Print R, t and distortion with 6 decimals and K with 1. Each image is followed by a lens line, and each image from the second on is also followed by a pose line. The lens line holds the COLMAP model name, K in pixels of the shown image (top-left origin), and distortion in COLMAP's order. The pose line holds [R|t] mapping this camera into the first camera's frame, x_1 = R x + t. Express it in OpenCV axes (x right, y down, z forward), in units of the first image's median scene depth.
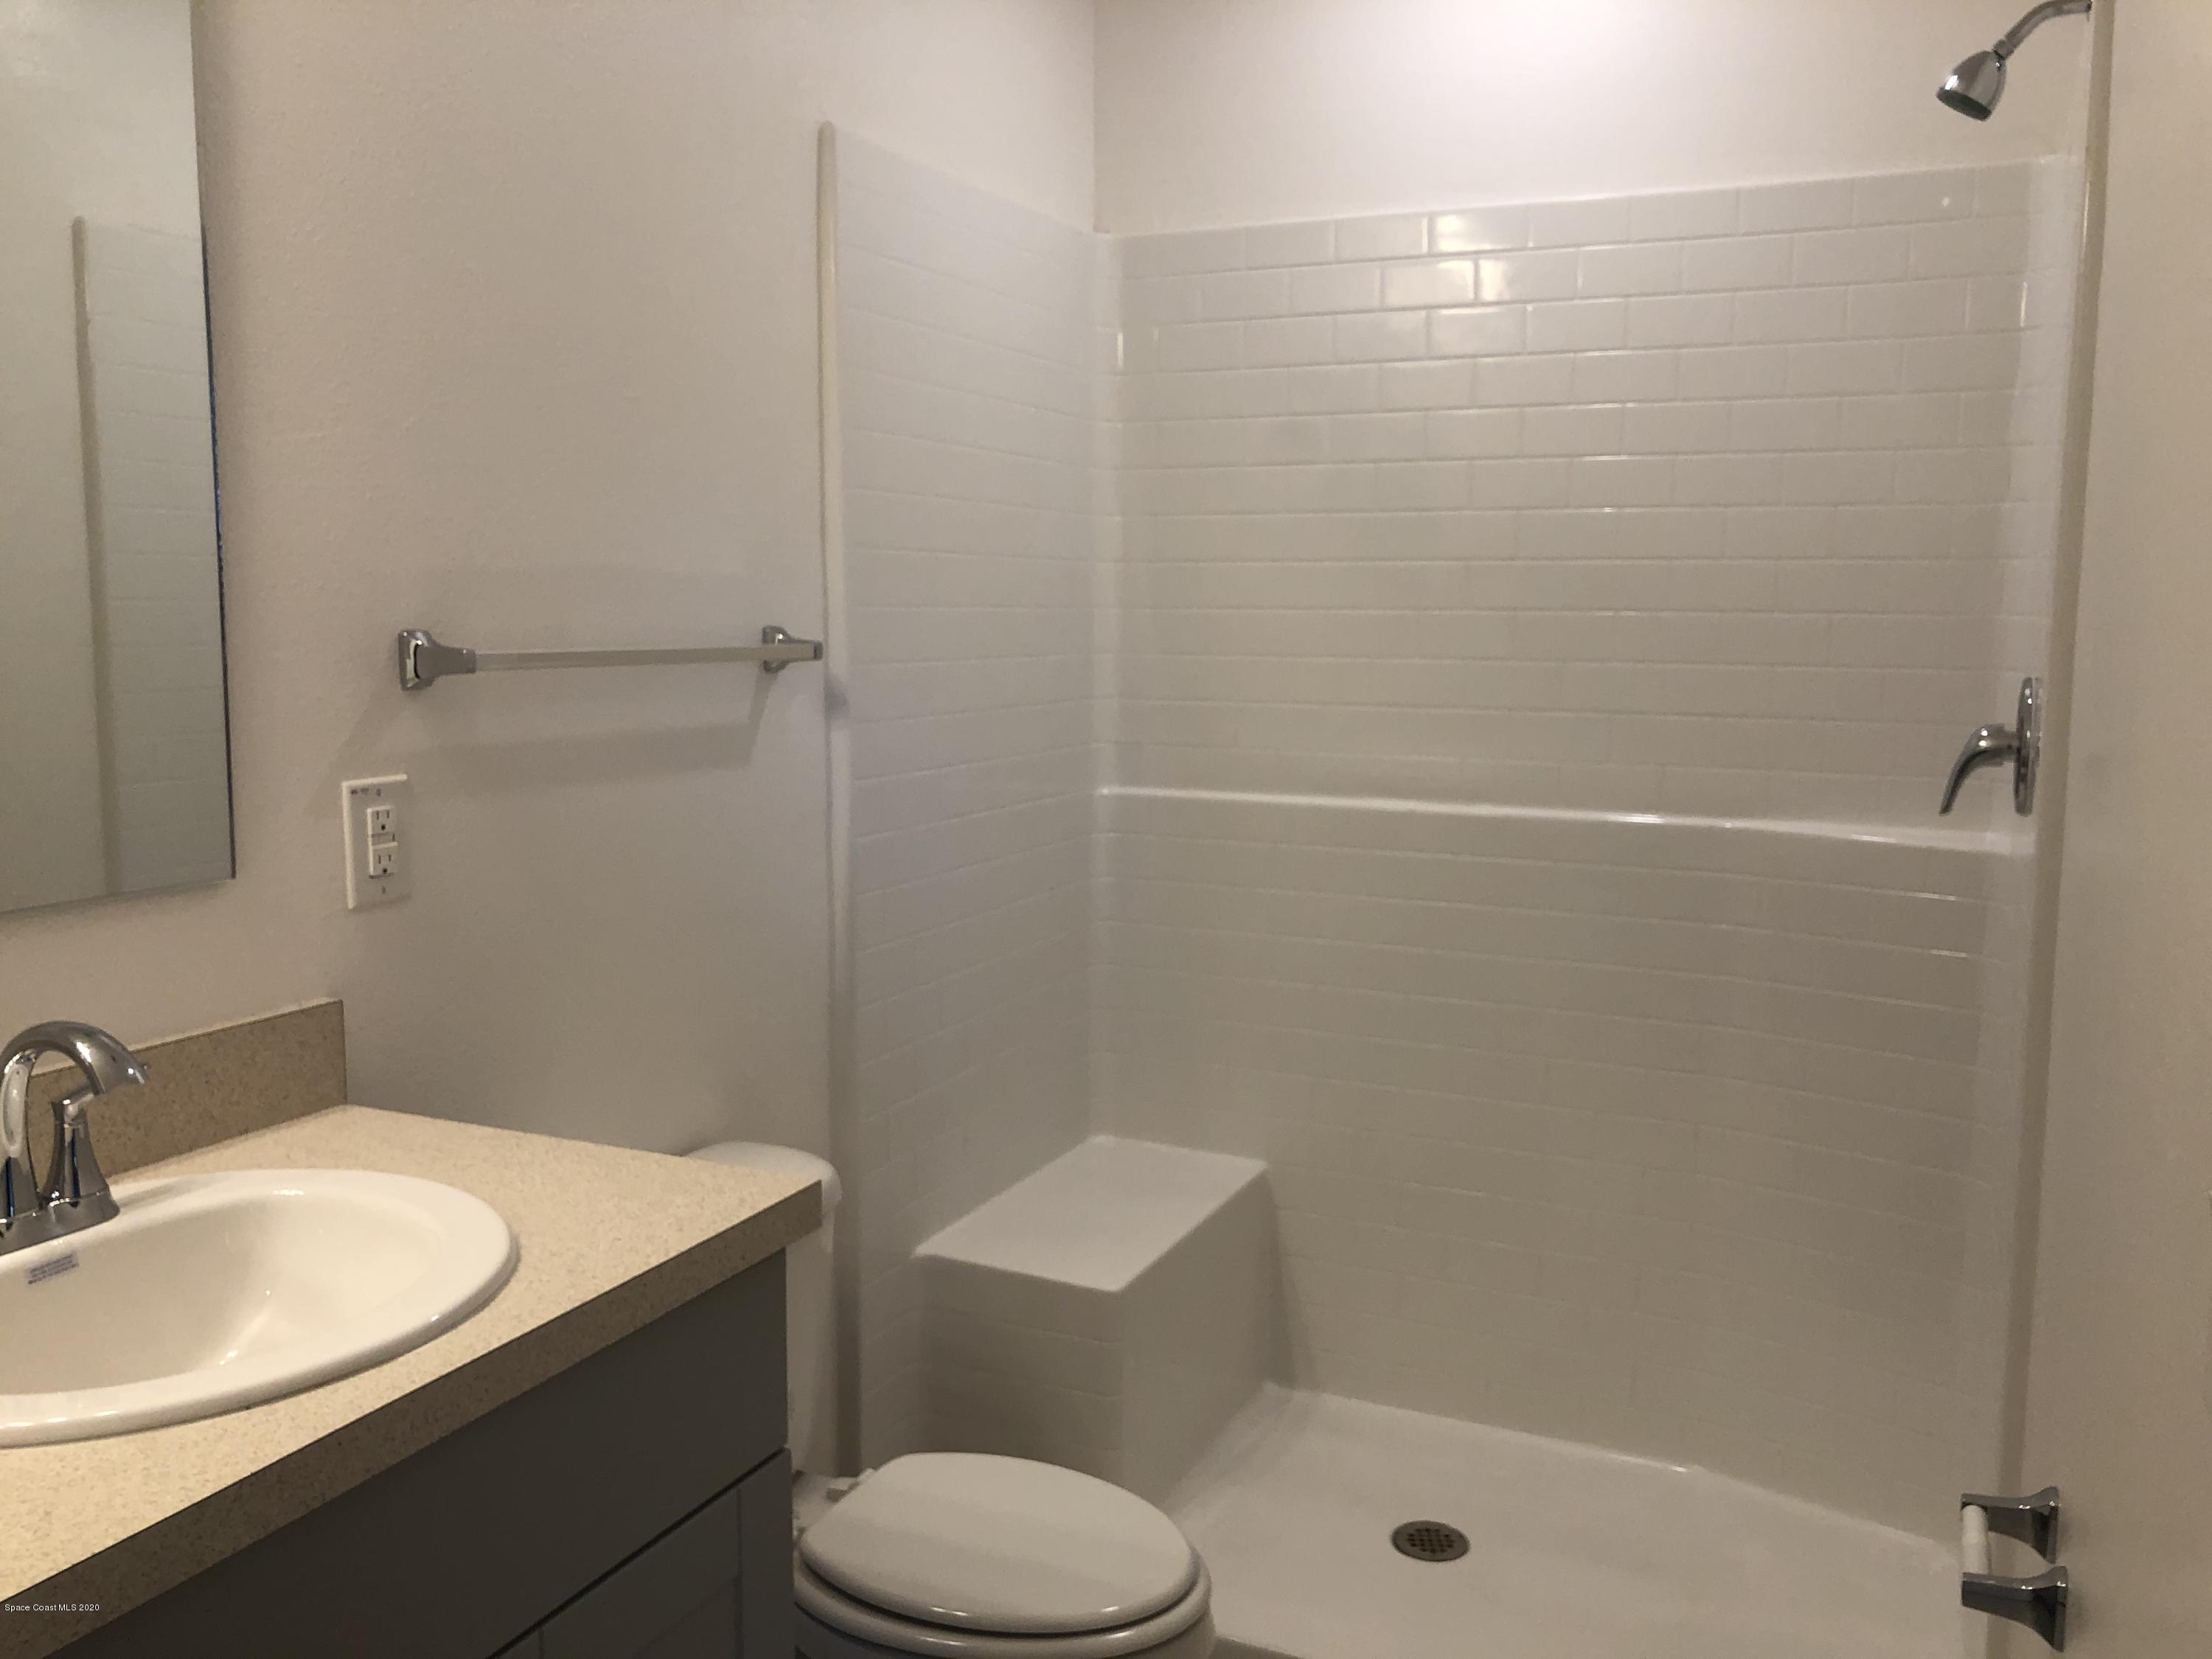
lens RADIAL K [[1799.2, 0, 1106.0], [0, 1799.2, 829.5], [0, 0, 1]] dist [0.009764, 0.005840]
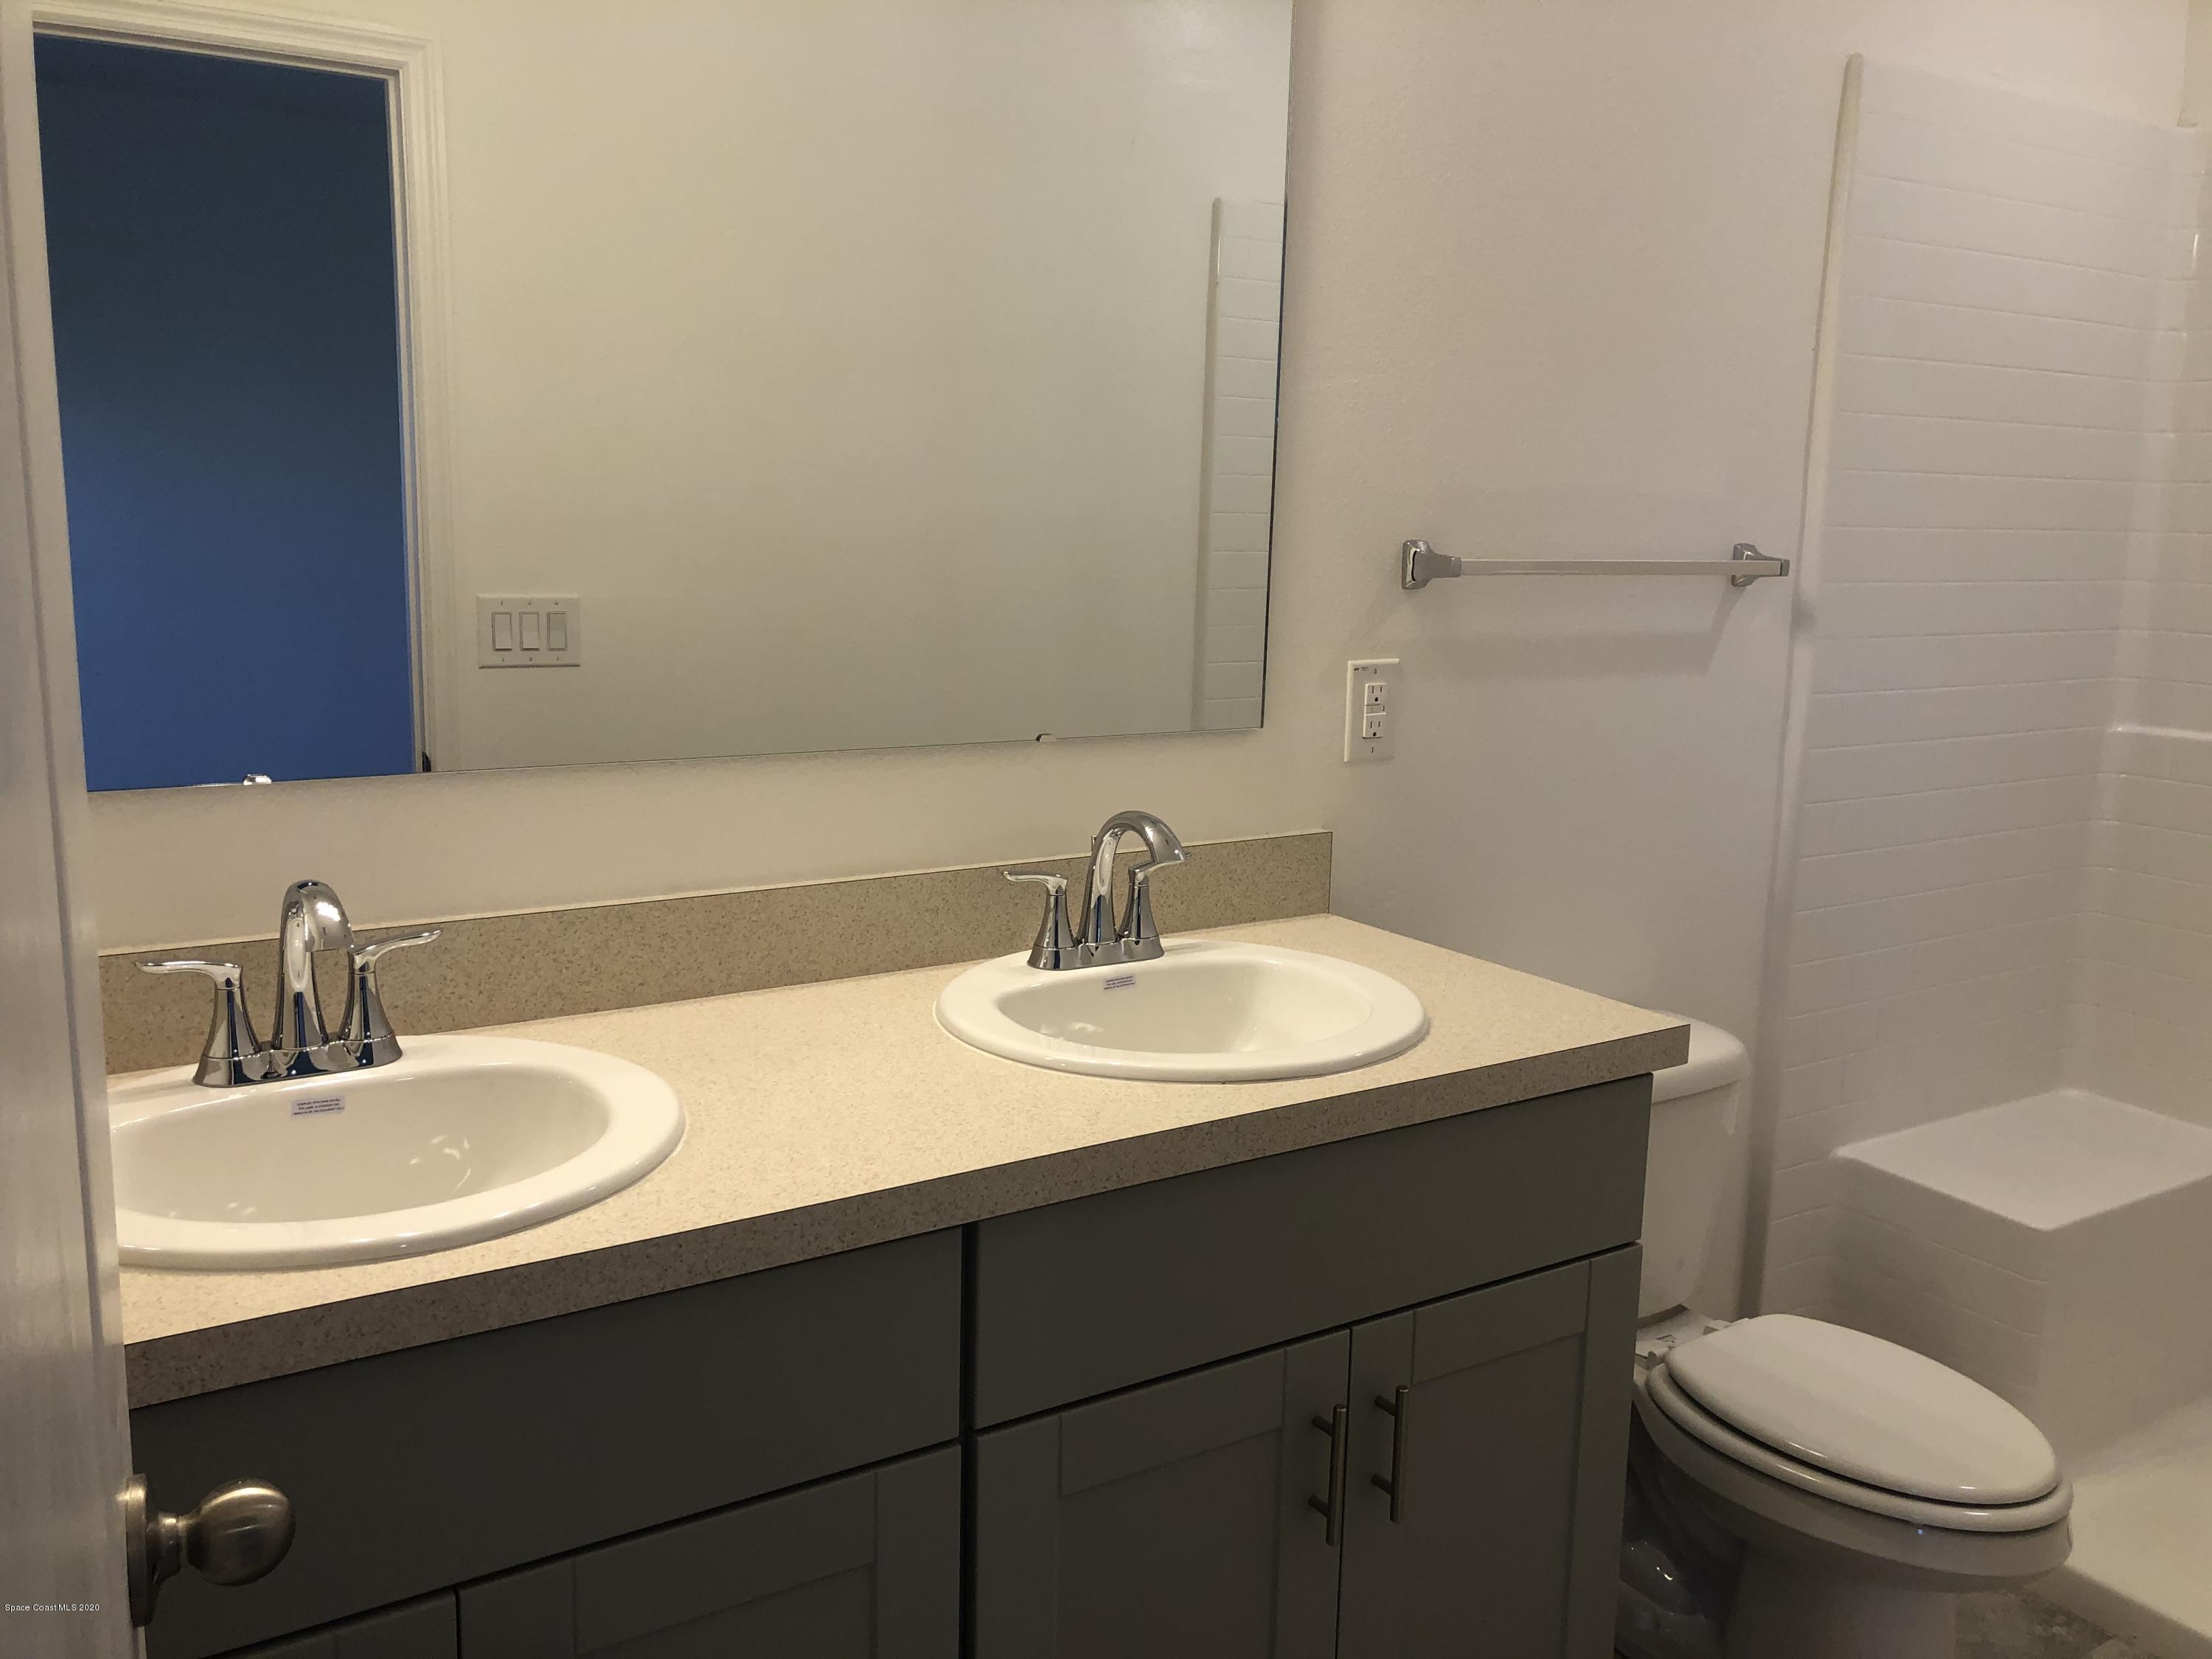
lens RADIAL K [[1823.5, 0, 1106.0], [0, 1823.5, 829.5], [0, 0, 1]] dist [-0.055949, -0.000589]
pose [[0.843458, 0.098165, -0.528149, 0.109674], [-0.074682, 0.995042, 0.065675, 0.019104], [0.531978, -0.015951, 0.846608, -0.156962]]
